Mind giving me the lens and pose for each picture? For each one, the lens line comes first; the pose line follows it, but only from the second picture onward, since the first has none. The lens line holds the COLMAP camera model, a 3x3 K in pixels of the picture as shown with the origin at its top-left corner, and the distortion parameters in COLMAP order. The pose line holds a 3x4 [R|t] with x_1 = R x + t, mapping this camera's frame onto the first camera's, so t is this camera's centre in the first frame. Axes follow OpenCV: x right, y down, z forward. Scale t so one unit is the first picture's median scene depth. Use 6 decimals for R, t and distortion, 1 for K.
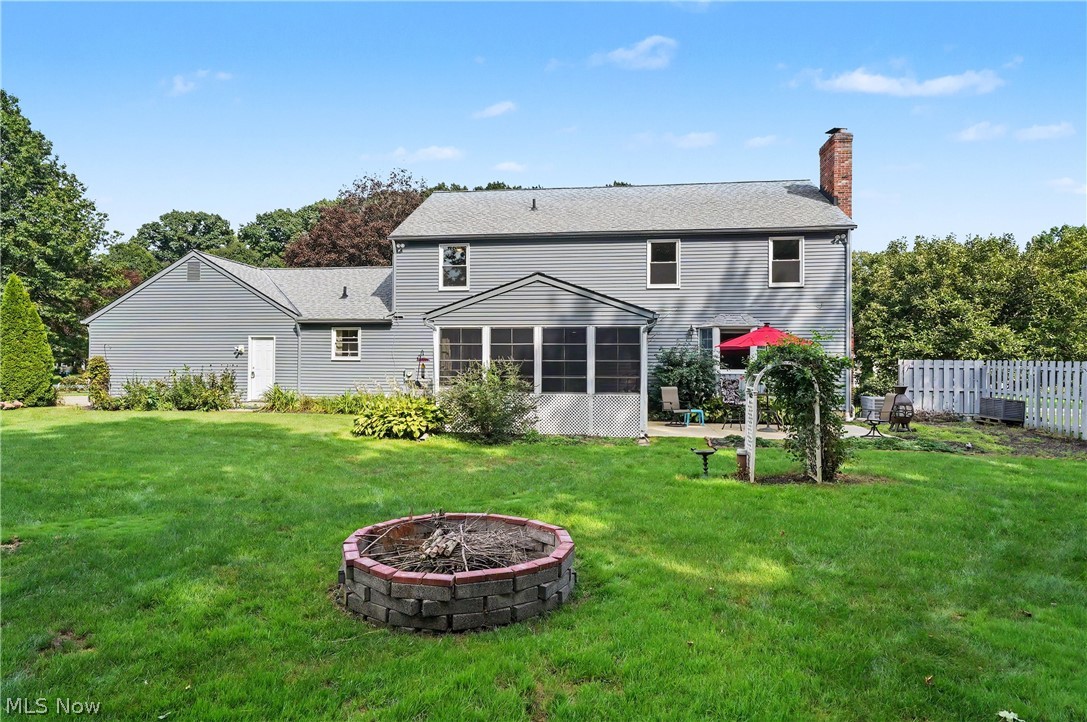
lens RADIAL K [[643.4, 0, 543.5], [0, 643.4, 361.0], [0, 0, 1]] dist [-0.004436, -0.000605]
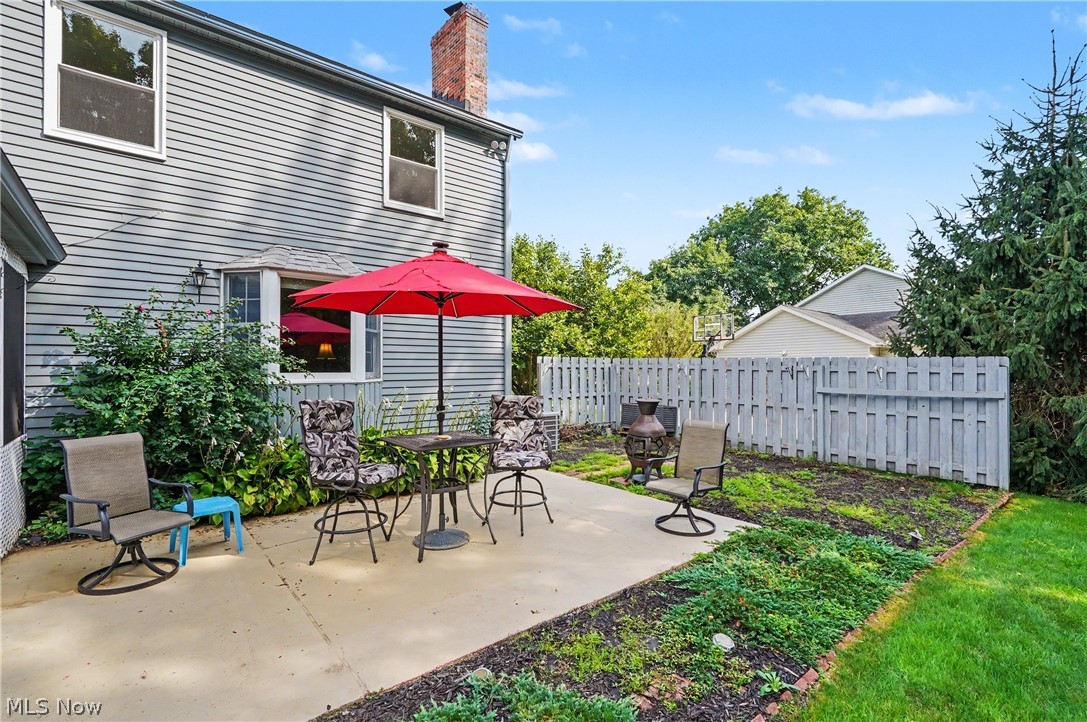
lens RADIAL K [[499.9, 0, 542.2], [0, 499.9, 365.7], [0, 0, 1]] dist [-0.007469, 0.000202]
pose [[0.690231, -0.003536, 0.723580, 0.154347], [0.001918, 0.999993, 0.003057, 0.007376], [-0.723587, -0.000722, 0.690233, 0.641224]]
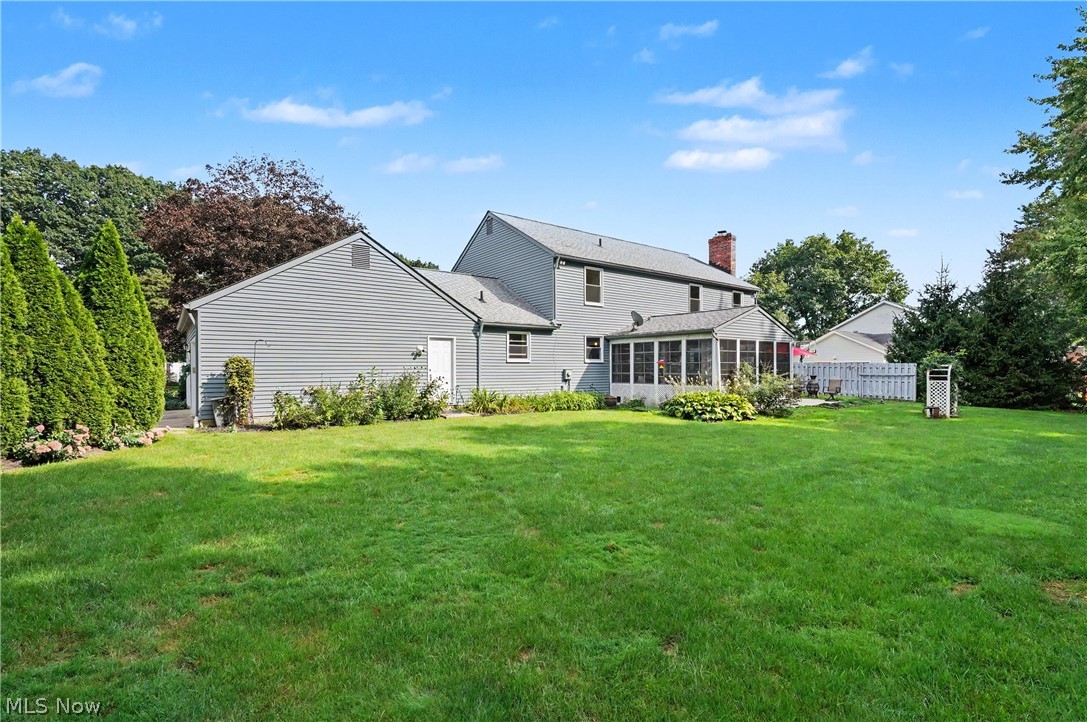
lens RADIAL K [[499.9, 0, 542.2], [0, 499.9, 365.7], [0, 0, 1]] dist [-0.007469, 0.000202]
pose [[0.719864, -0.006068, 0.694088, -0.909692], [-0.000559, 0.999956, 0.009322, -0.002930], [-0.694115, -0.007098, 0.719830, 0.395377]]
